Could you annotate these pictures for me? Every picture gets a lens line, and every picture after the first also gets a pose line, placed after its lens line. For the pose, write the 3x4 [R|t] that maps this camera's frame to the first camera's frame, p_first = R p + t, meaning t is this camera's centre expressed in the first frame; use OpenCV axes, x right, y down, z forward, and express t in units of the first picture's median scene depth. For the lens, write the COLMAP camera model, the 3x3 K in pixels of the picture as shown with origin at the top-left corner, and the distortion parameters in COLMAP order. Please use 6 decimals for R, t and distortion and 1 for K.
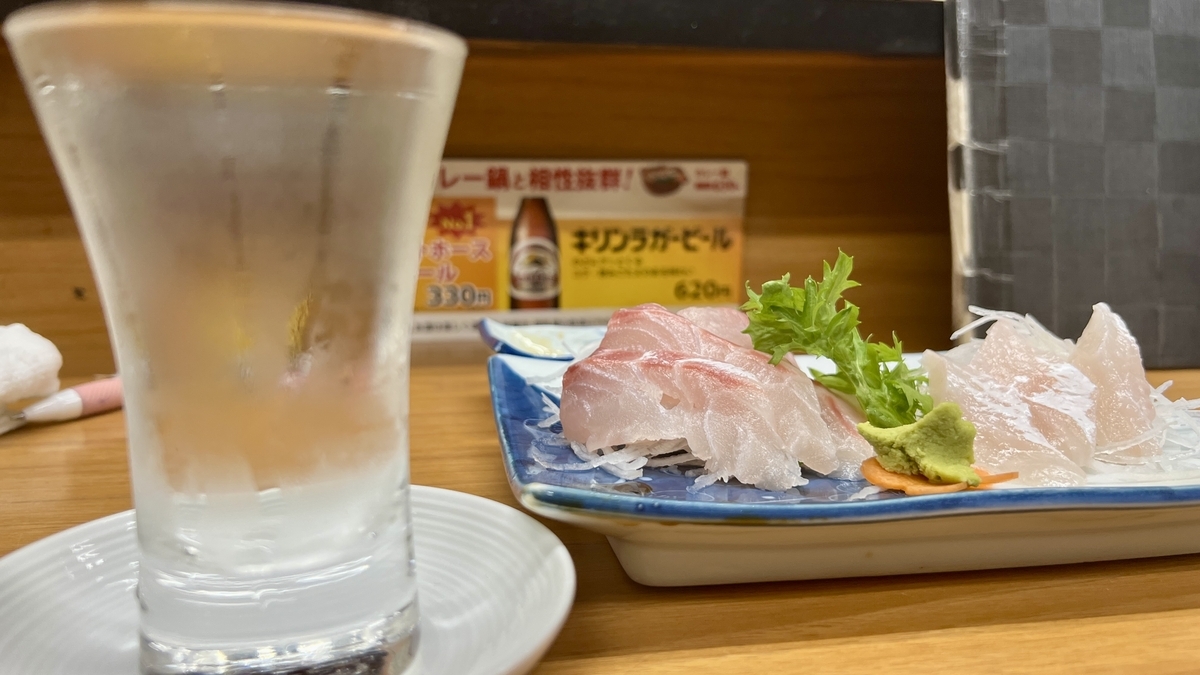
lens RADIAL K [[954.6, 0, 600.0], [0, 954.6, 337.5], [0, 0, 1]] dist [0.003163, -0.004652]
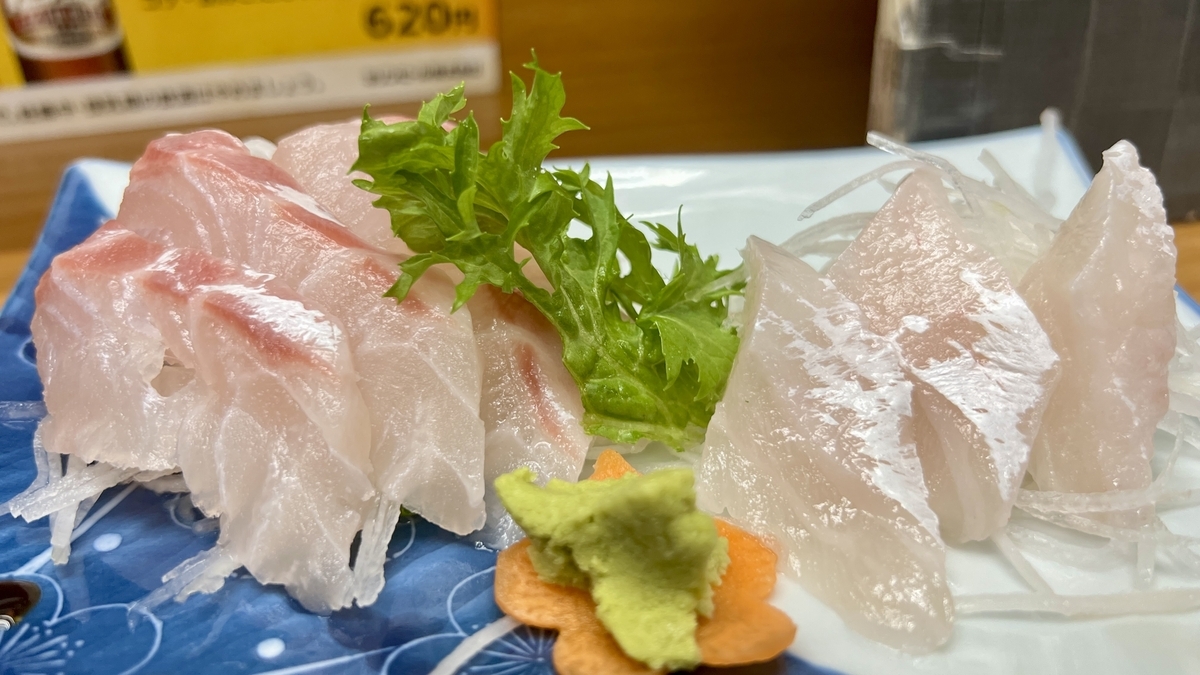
lens RADIAL K [[1095.8, 0, 600.0], [0, 1095.8, 337.5], [0, 0, 1]] dist [-0.007136, -0.001747]
pose [[0.996251, 0.044383, -0.074264, 0.328416], [-0.006921, 0.896516, 0.442957, -0.203098], [0.086238, -0.440782, 0.893462, 0.488901]]
